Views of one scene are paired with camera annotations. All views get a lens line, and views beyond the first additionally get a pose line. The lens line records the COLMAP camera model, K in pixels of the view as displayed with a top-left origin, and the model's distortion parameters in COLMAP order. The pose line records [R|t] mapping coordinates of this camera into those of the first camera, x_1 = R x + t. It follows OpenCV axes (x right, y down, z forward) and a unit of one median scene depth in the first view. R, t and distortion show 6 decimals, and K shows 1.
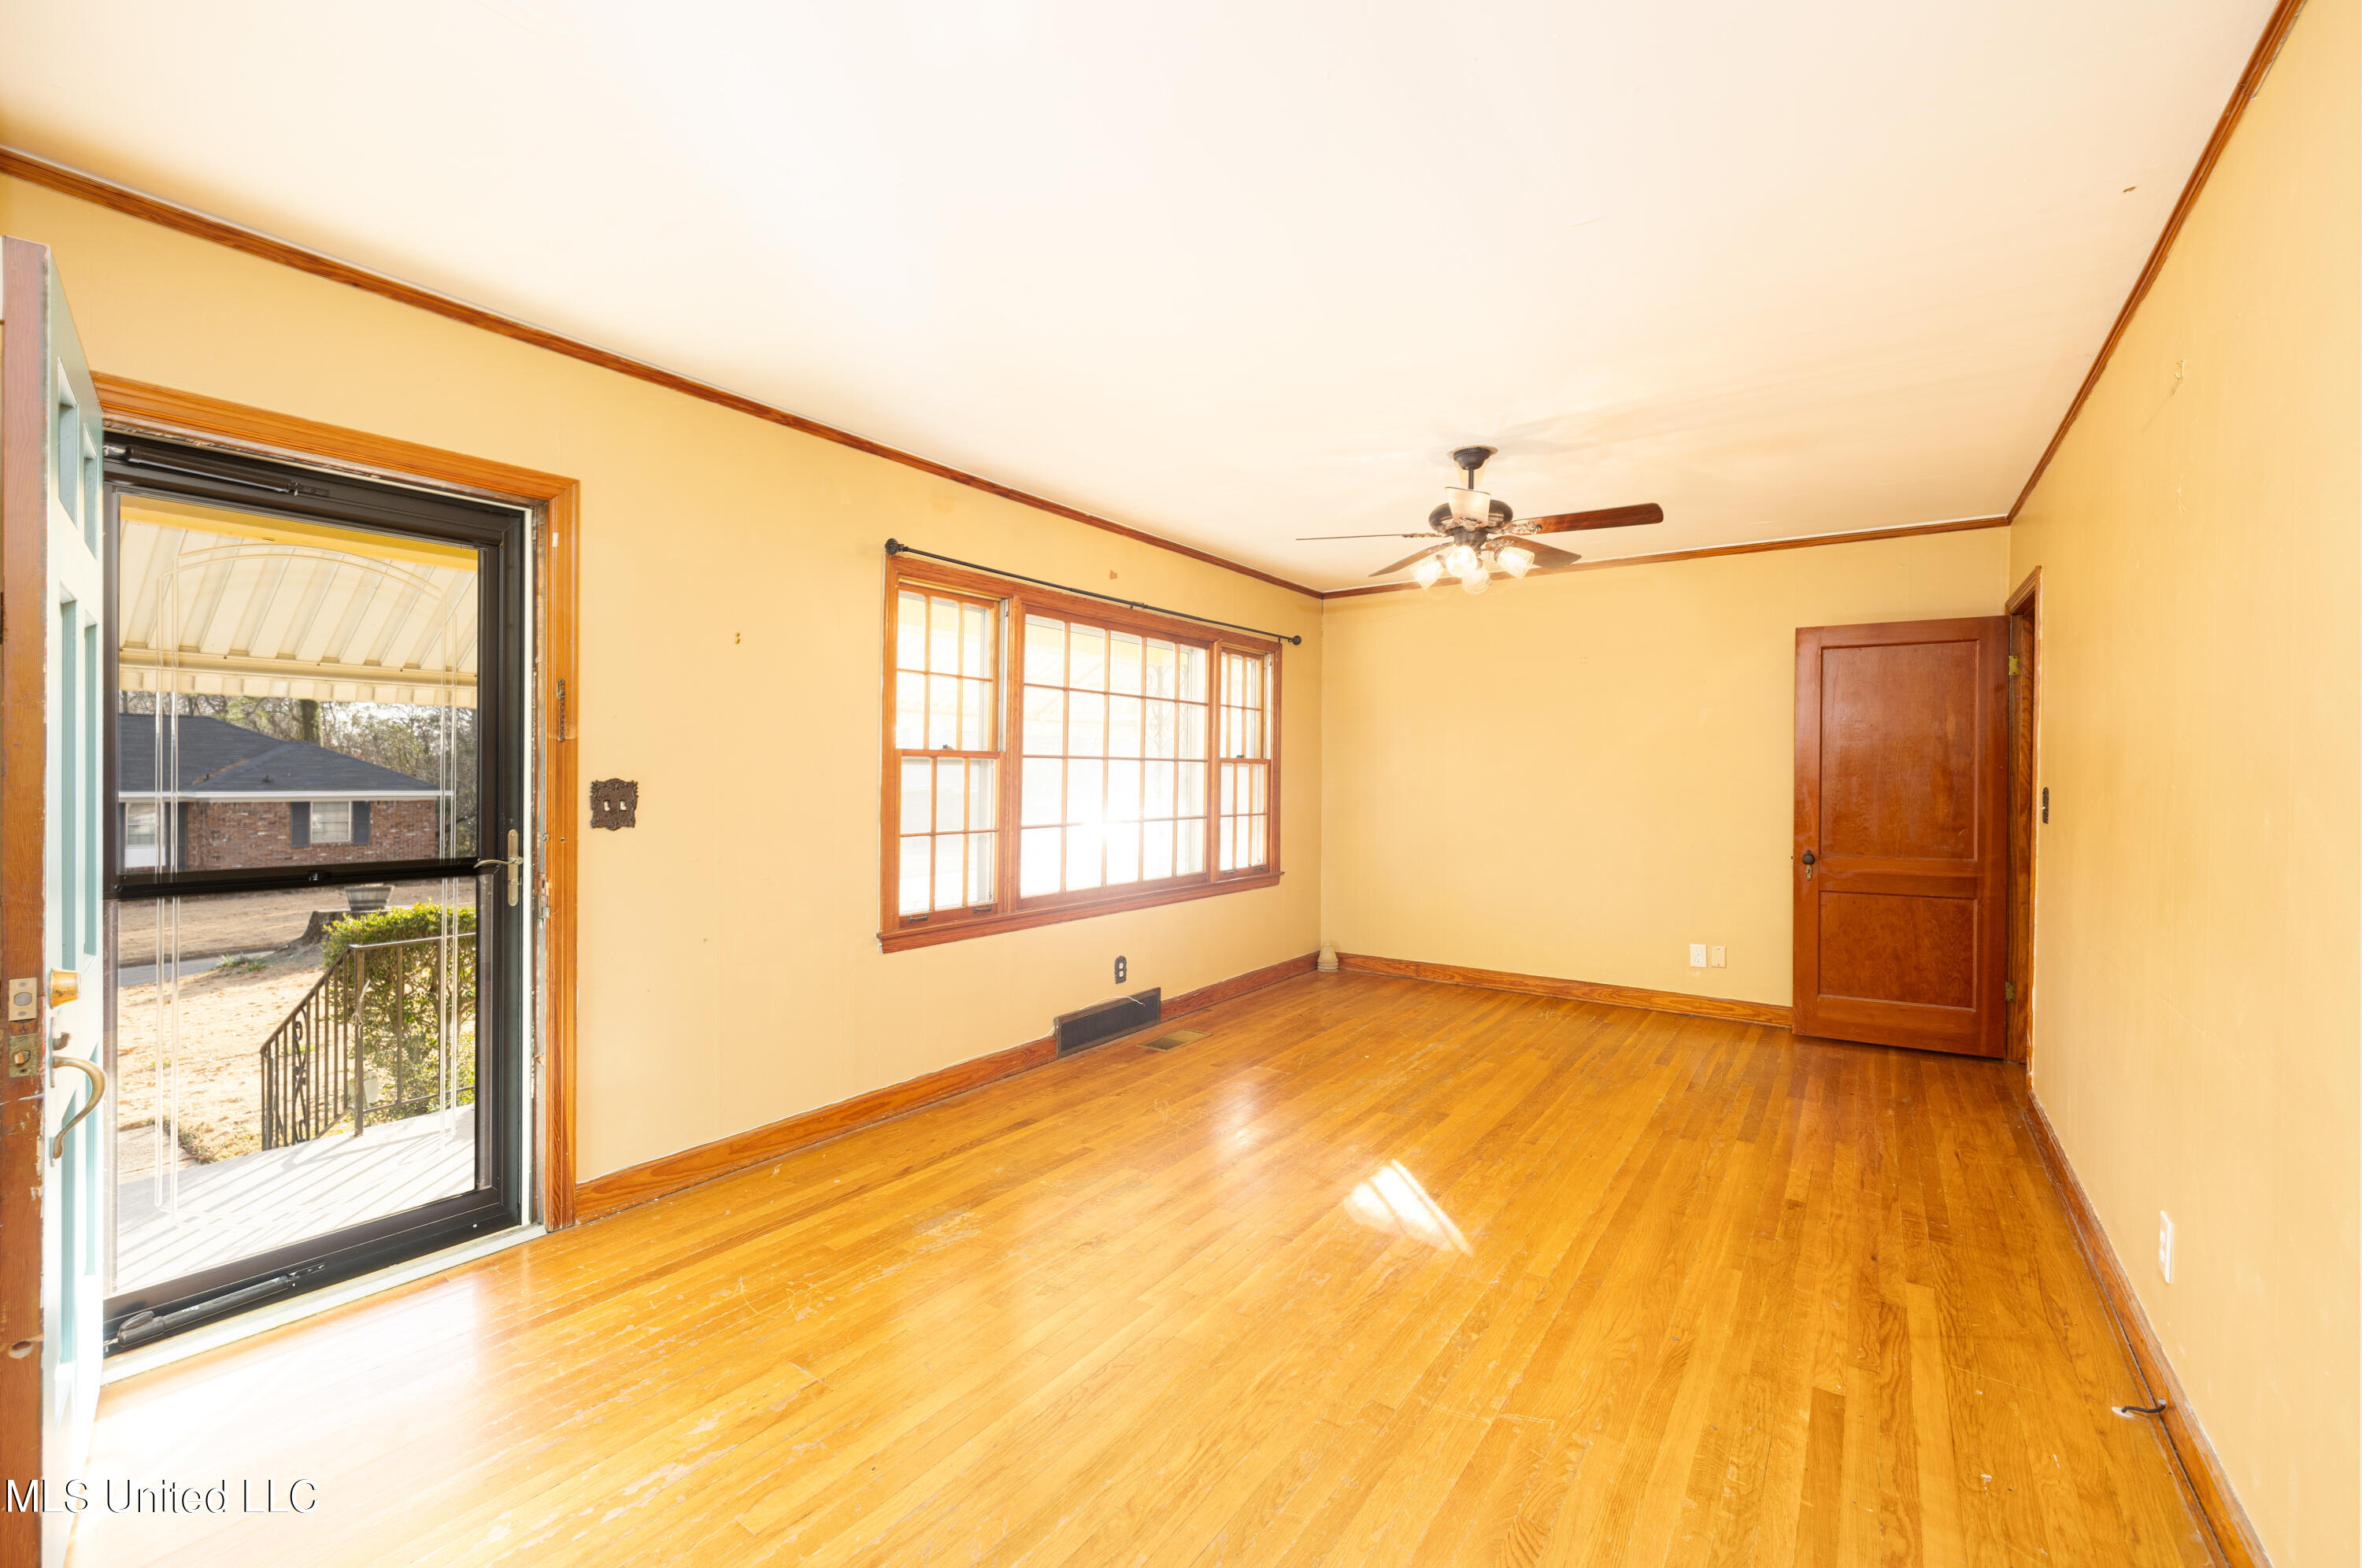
lens RADIAL K [[1003.8, 0, 1159.5], [0, 1003.8, 783.2], [0, 0, 1]] dist [-0.001741, 0.000201]
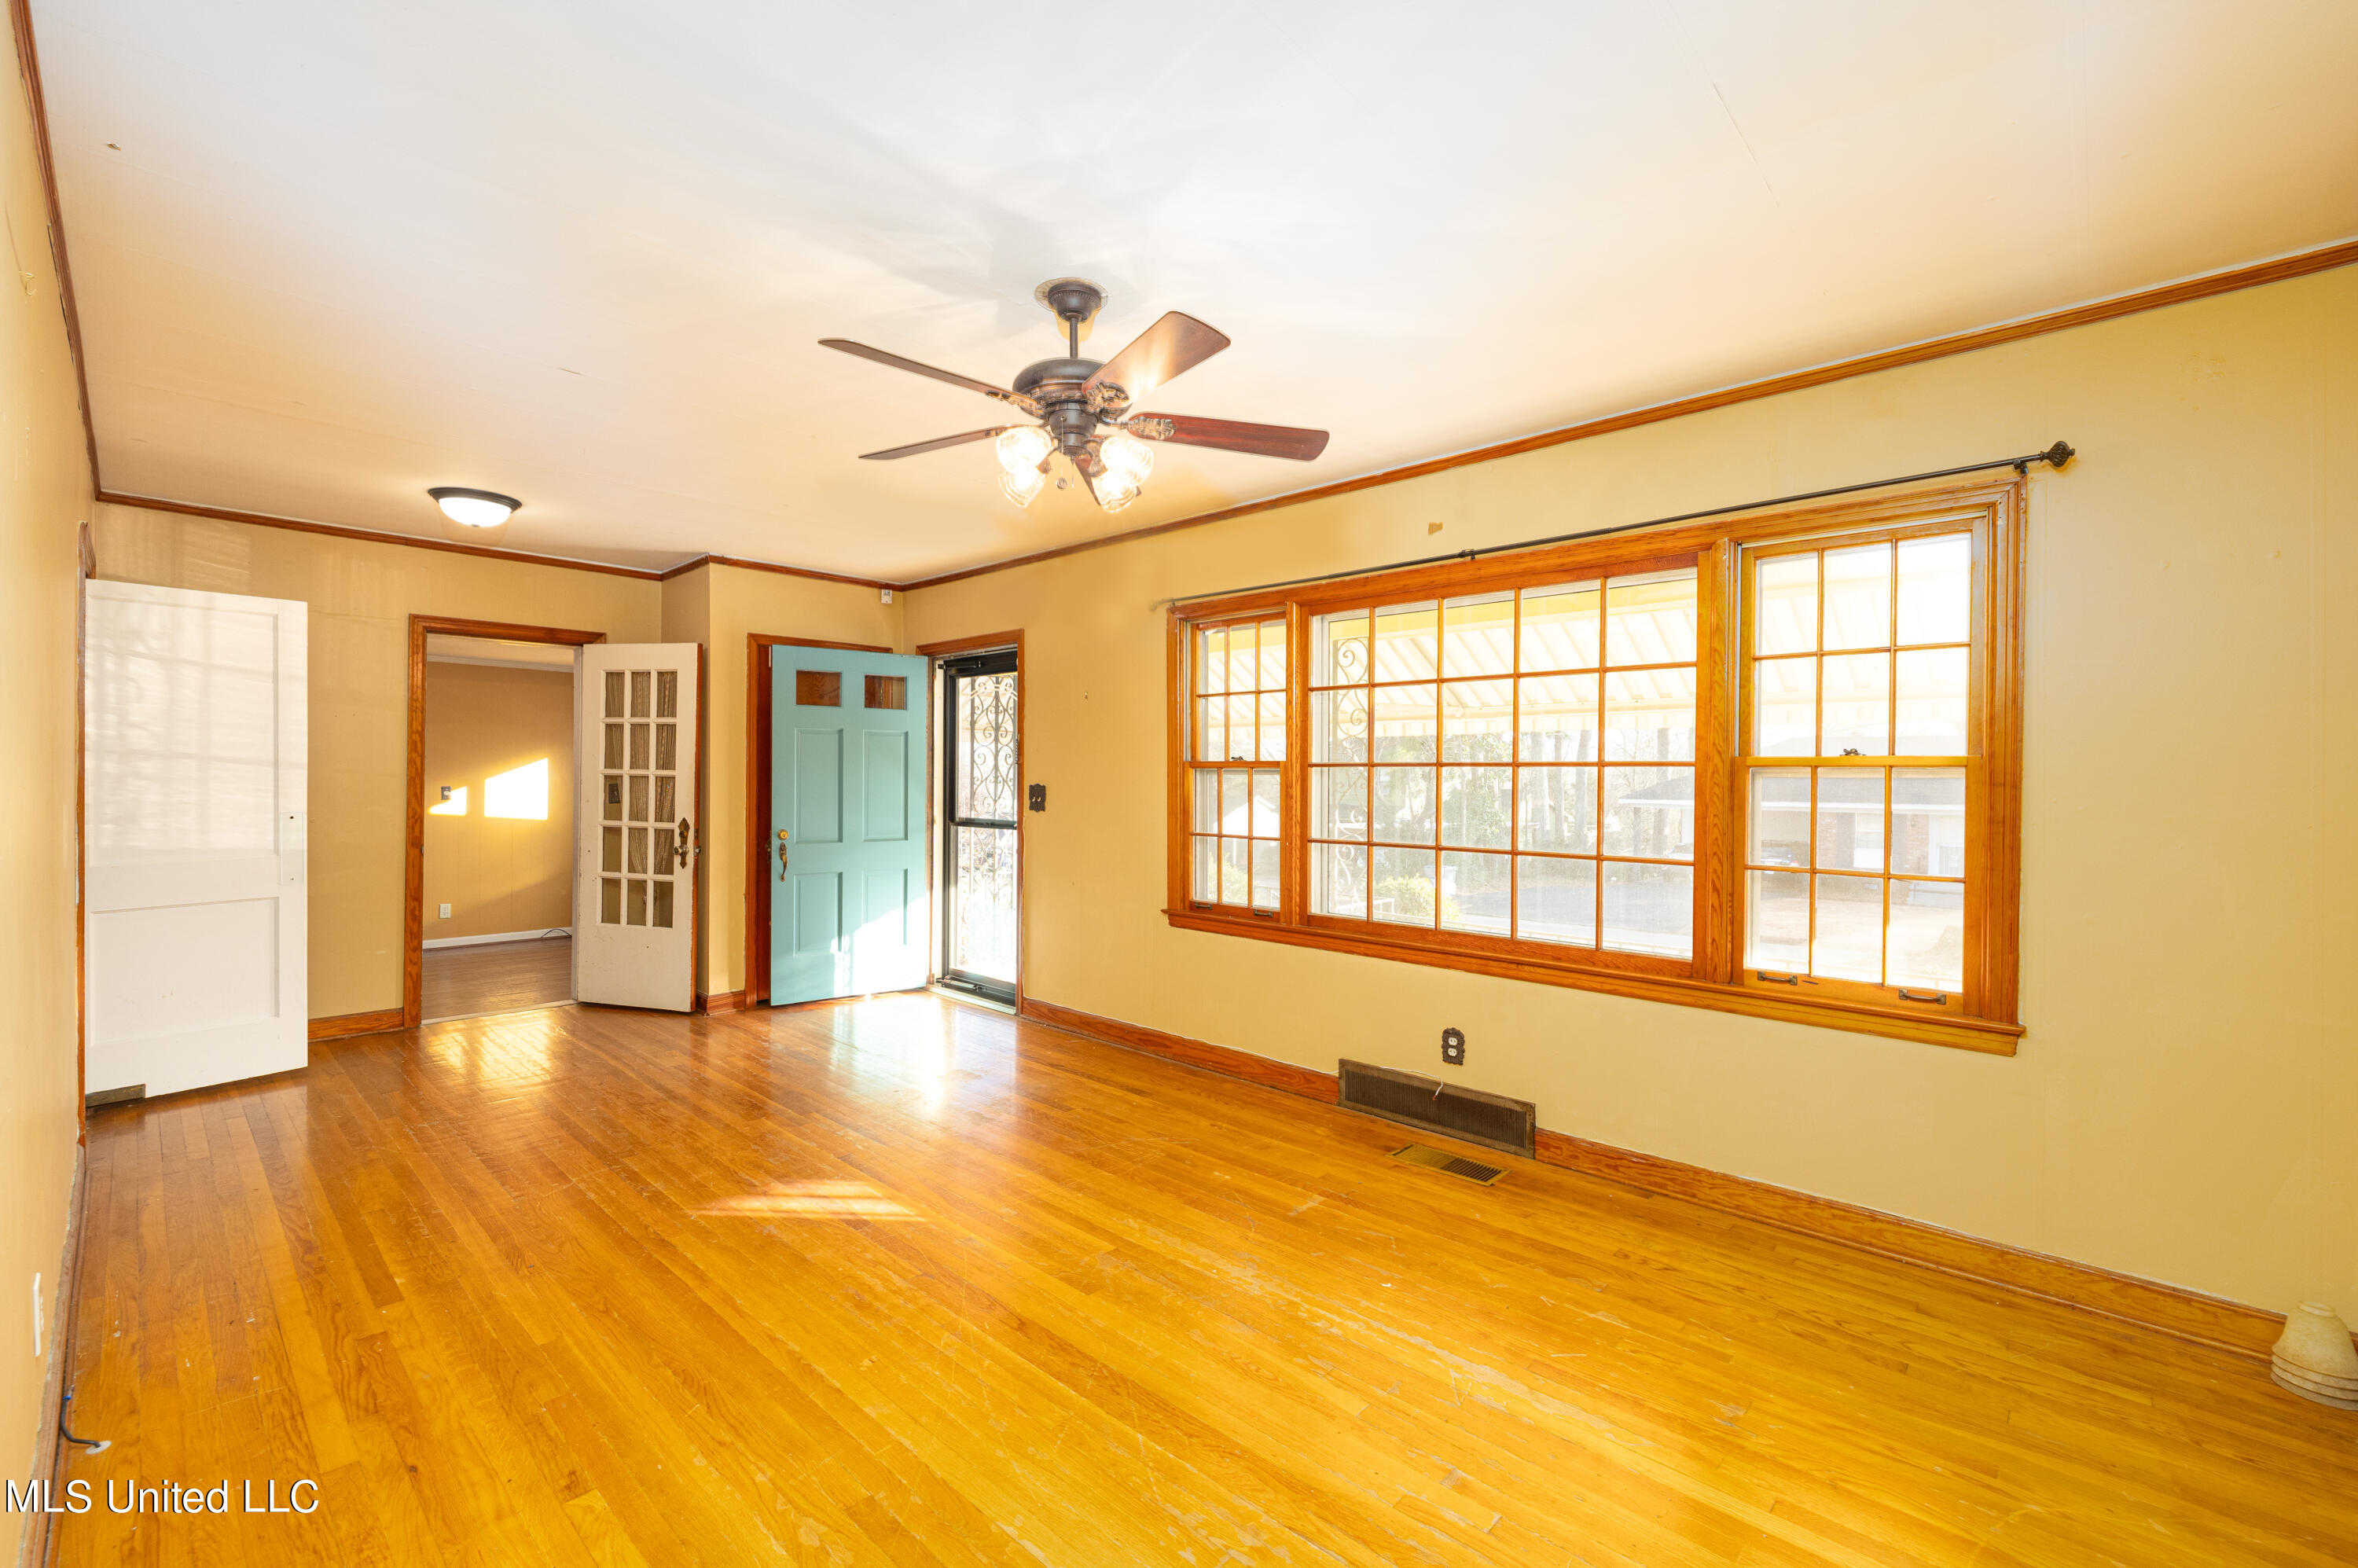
lens RADIAL K [[1002.2, 0, 1158.7], [0, 1002.2, 776.6], [0, 0, 1]] dist [-0.001741, 0.000201]
pose [[-0.152465, -0.007909, -0.988277, 0.897347], [-0.018429, 0.999817, -0.005159, -0.009198], [0.988137, 0.017426, -0.152583, 1.090674]]
